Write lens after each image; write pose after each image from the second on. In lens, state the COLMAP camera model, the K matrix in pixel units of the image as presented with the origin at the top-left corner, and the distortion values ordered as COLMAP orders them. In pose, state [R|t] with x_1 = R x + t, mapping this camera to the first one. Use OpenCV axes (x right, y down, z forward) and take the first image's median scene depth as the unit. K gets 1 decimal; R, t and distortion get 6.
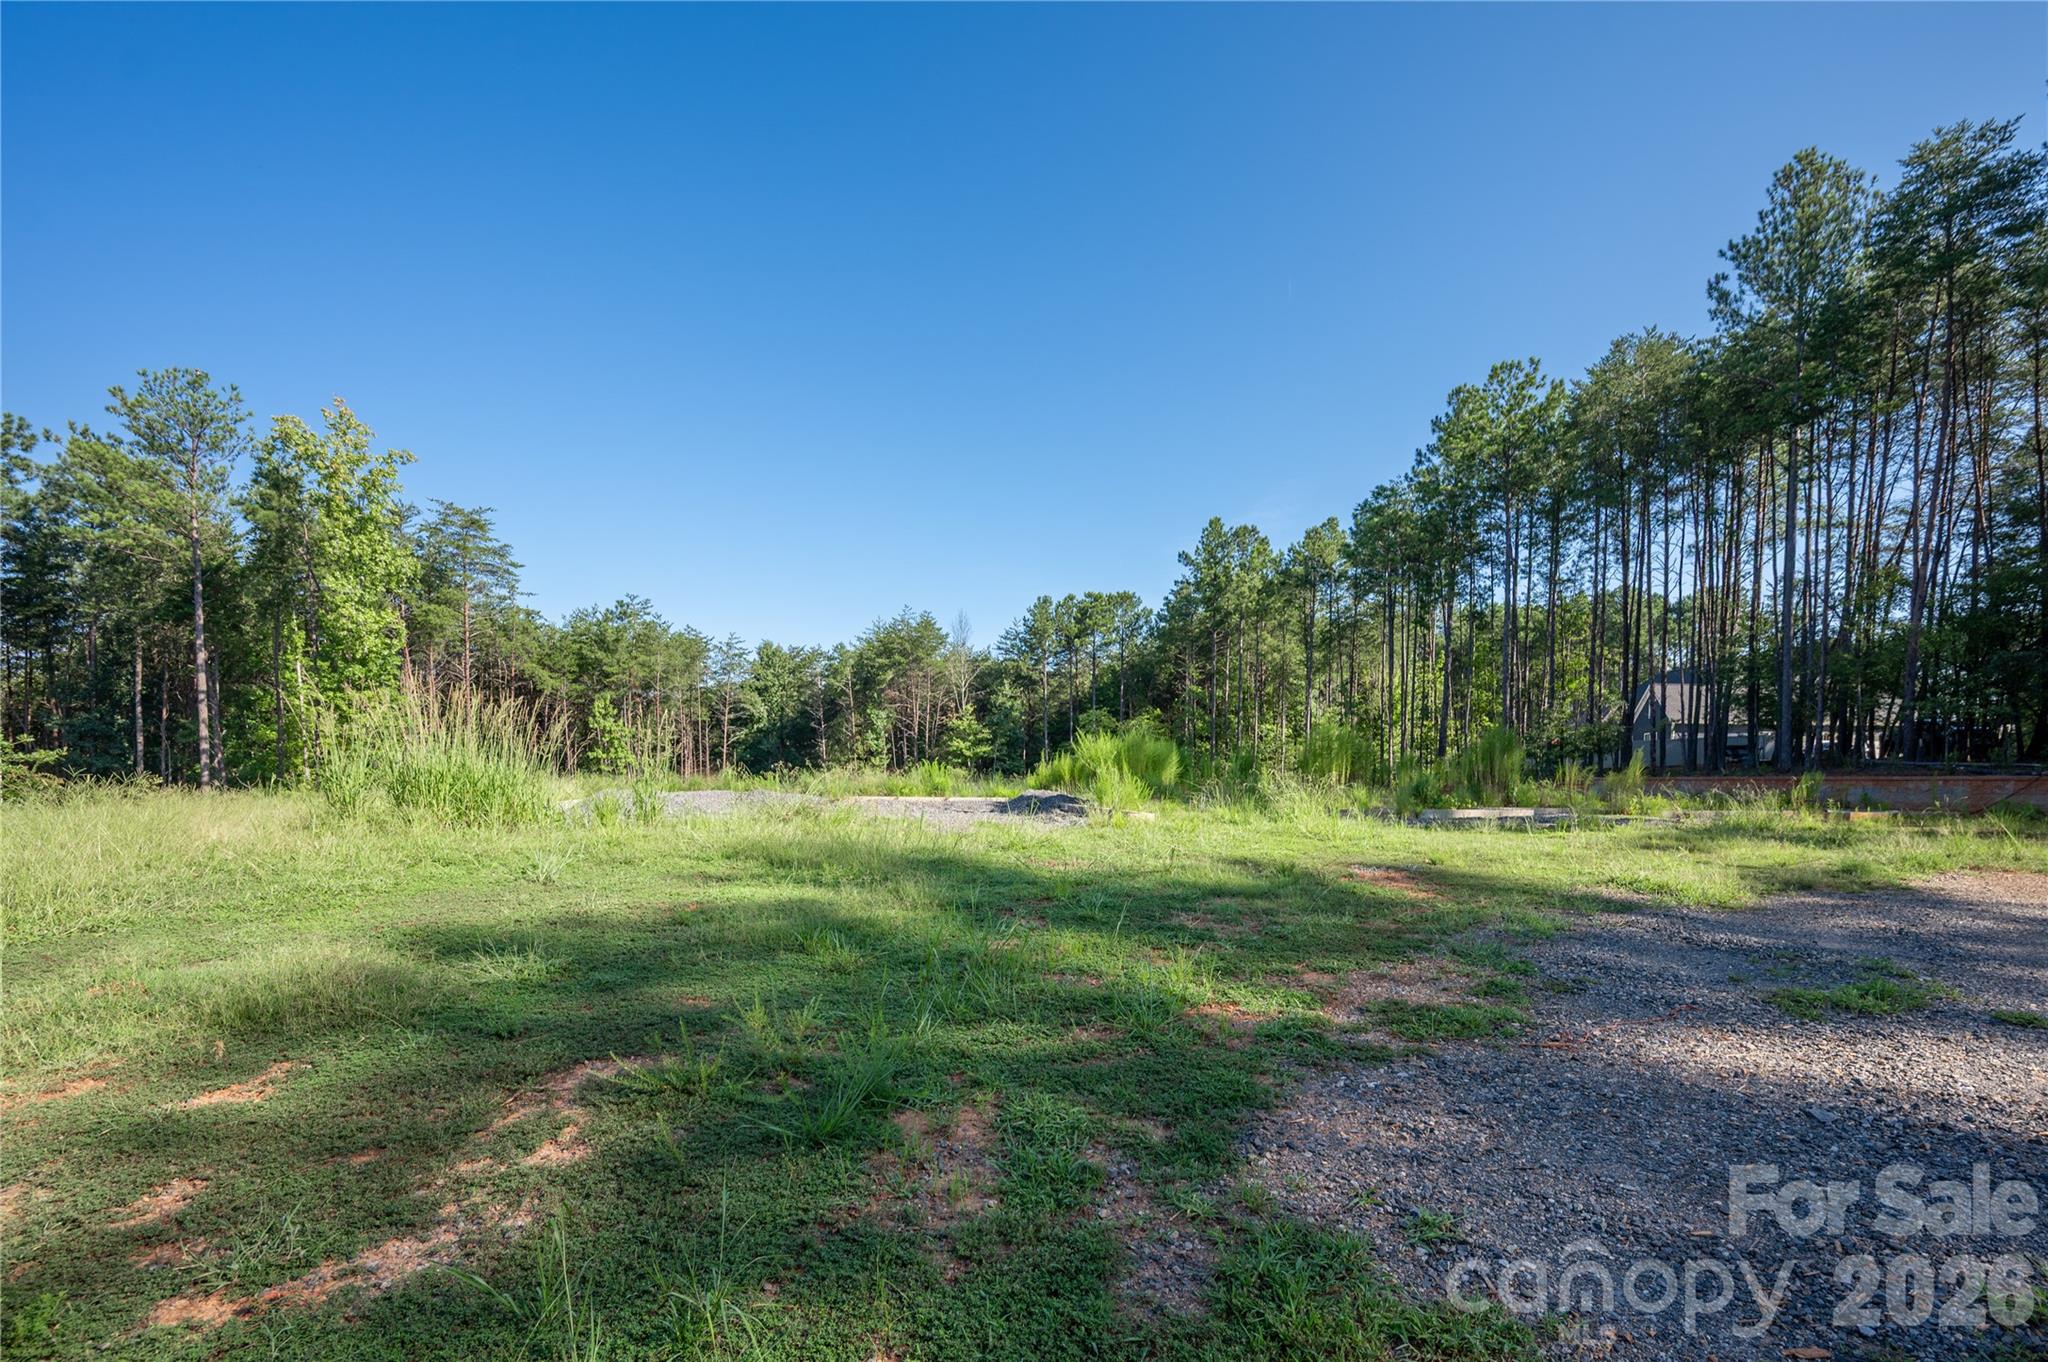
lens RADIAL K [[829.8, 0, 1077.5], [0, 829.8, 784.8], [0, 0, 1]] dist [-0.001494, -0.000346]
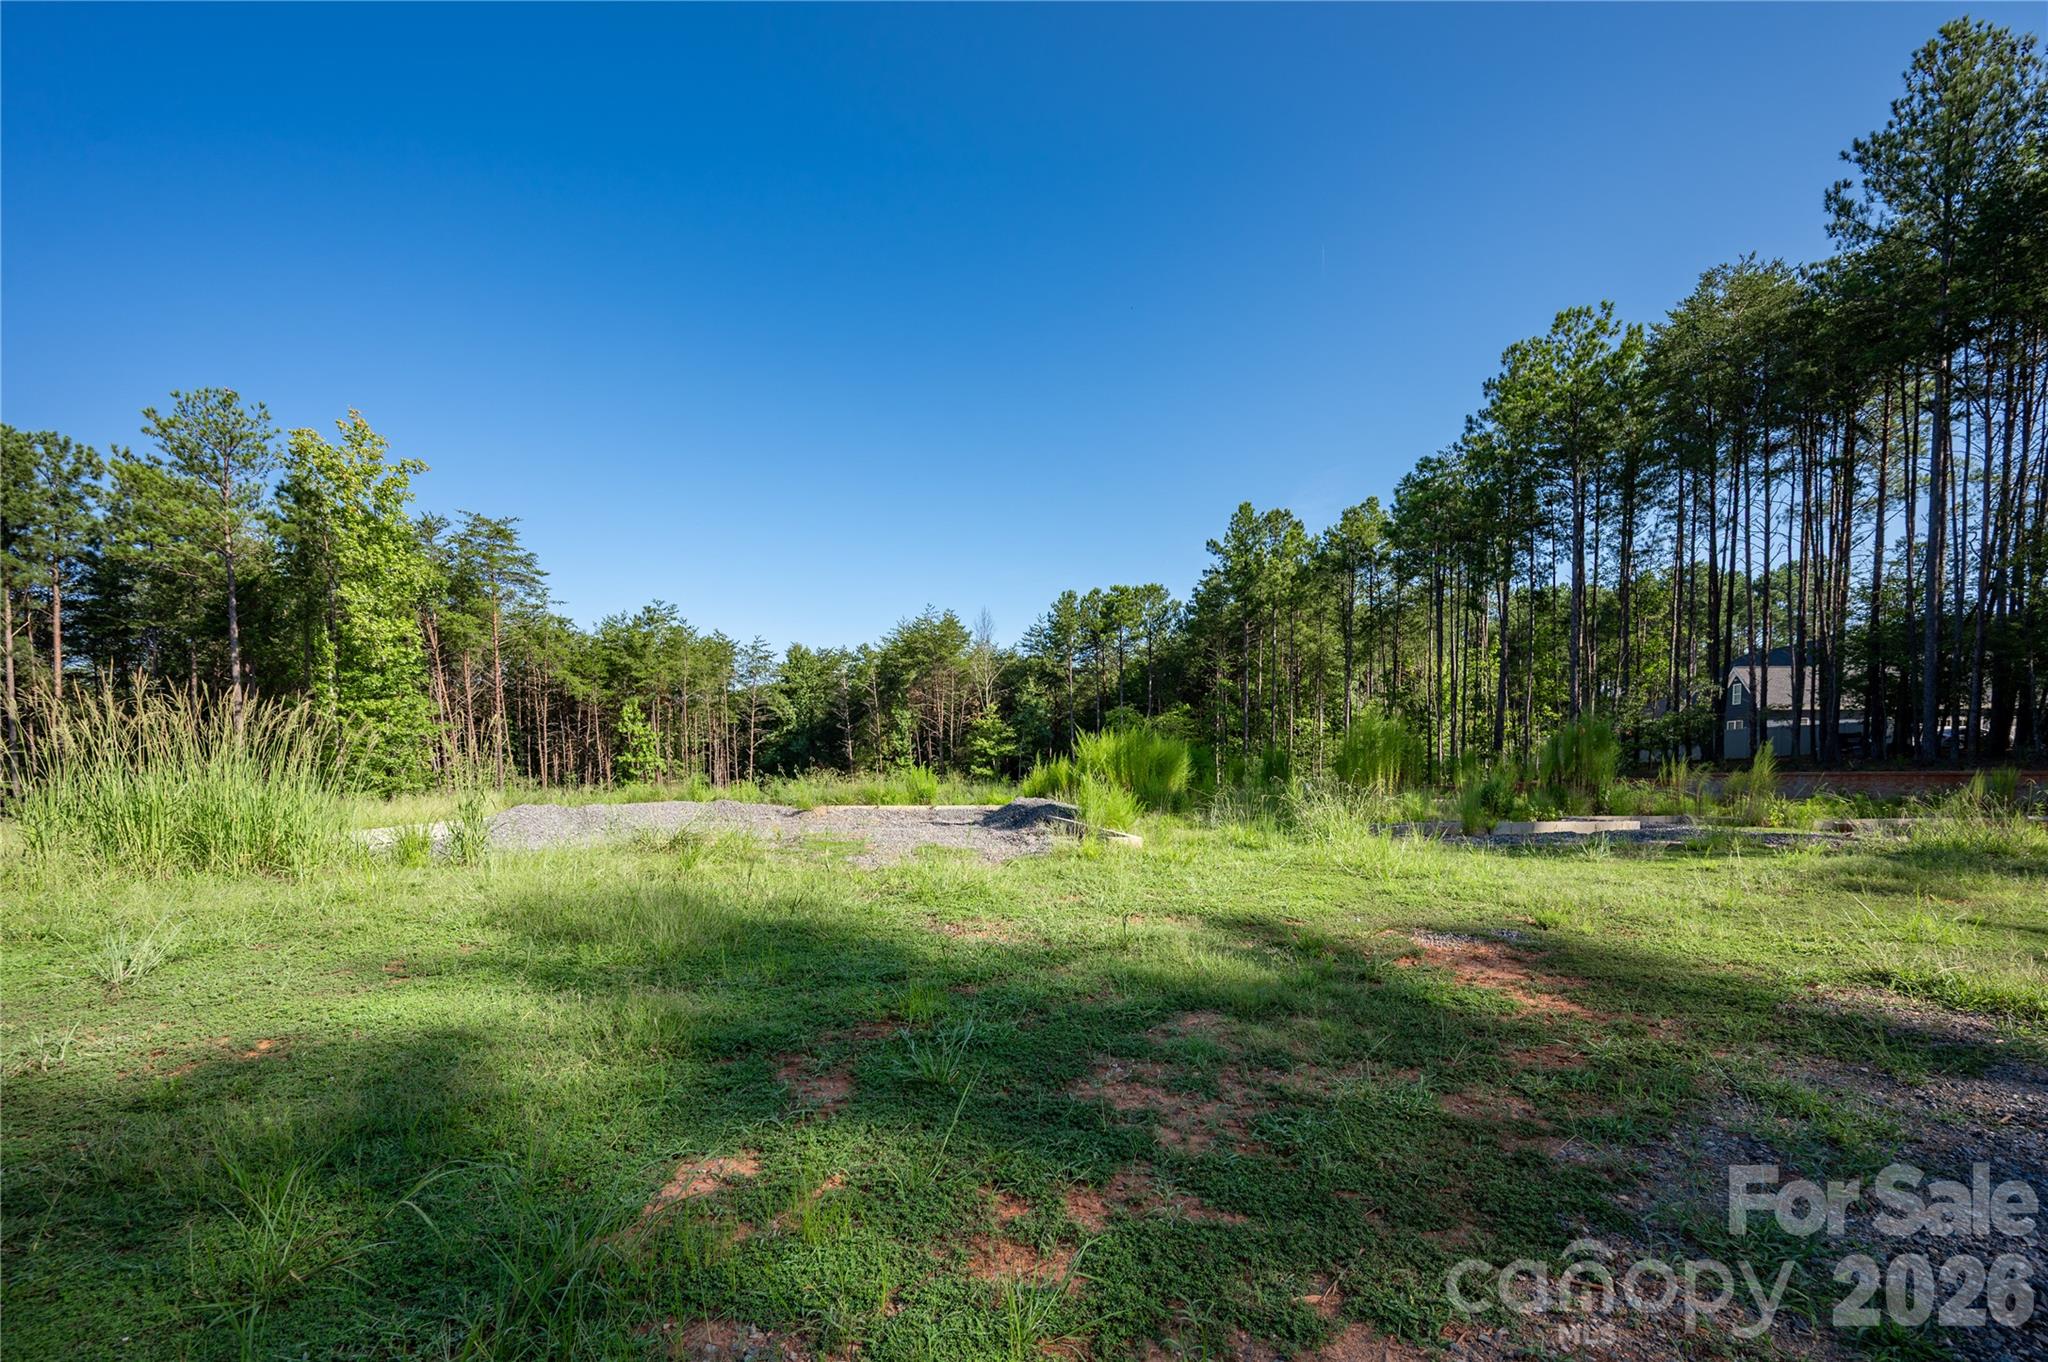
lens RADIAL K [[817.5, 0, 1045.5], [0, 817.5, 775.9], [0, 0, 1]] dist [-0.000440, -0.000588]
pose [[0.996563, -0.010752, -0.082139, 0.011404], [0.010274, 0.999928, -0.006248, -0.004595], [0.082200, 0.005383, 0.996601, 0.048262]]
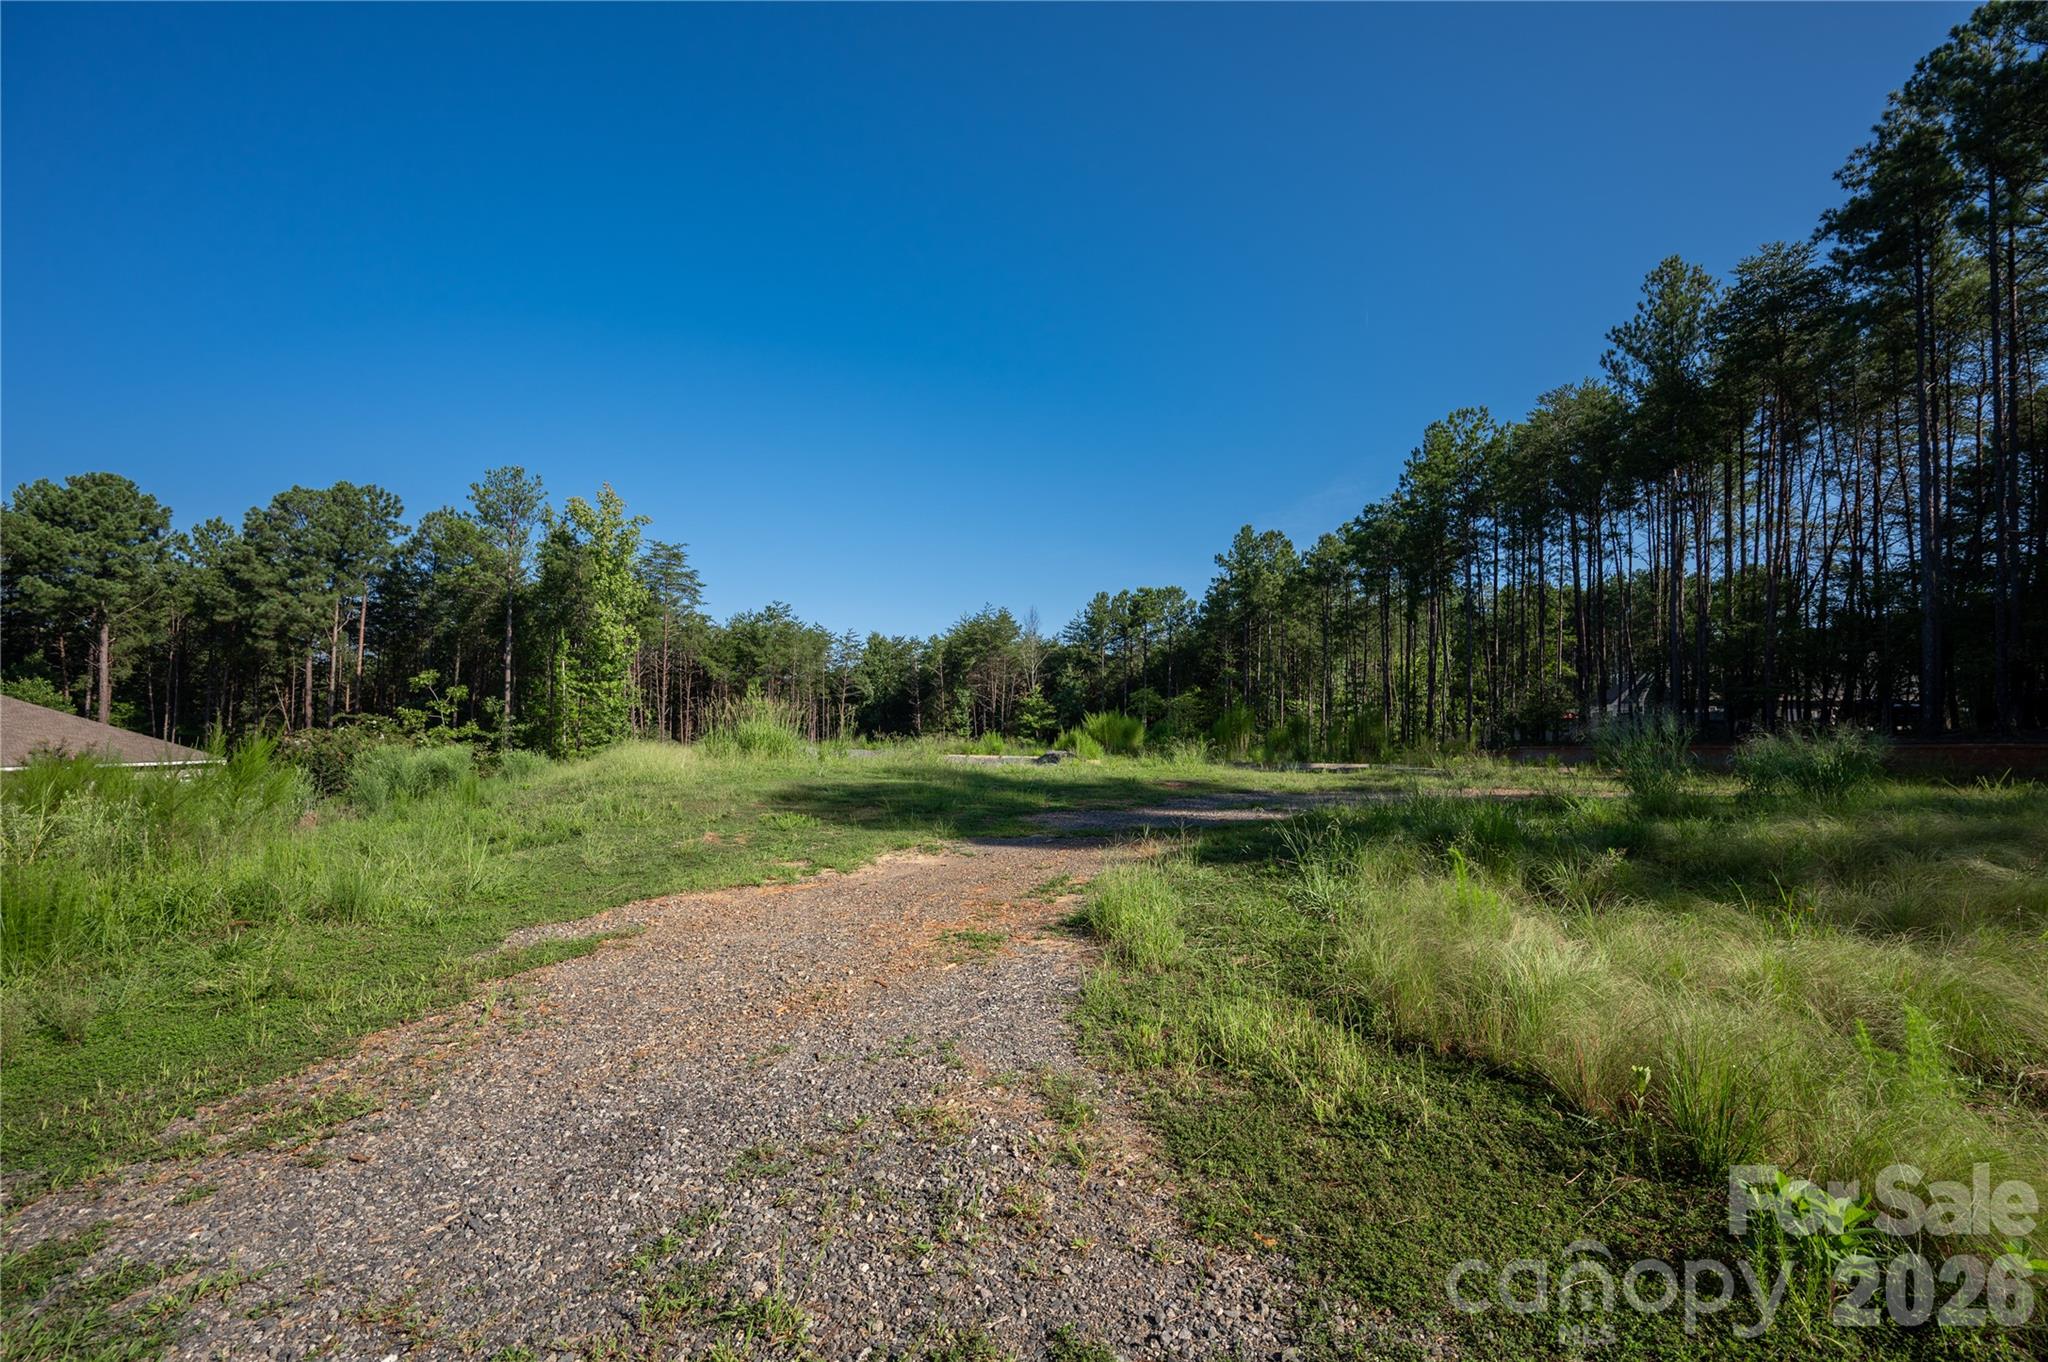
lens RADIAL K [[782.6, 0, 1030.5], [0, 782.6, 678.4], [0, 0, 1]] dist [0.001232, -0.000294]
pose [[0.988307, -0.006841, -0.152323, 0.035035], [-0.008062, 0.995251, -0.097006, 0.003837], [0.152263, 0.097100, 0.983559, -0.123017]]
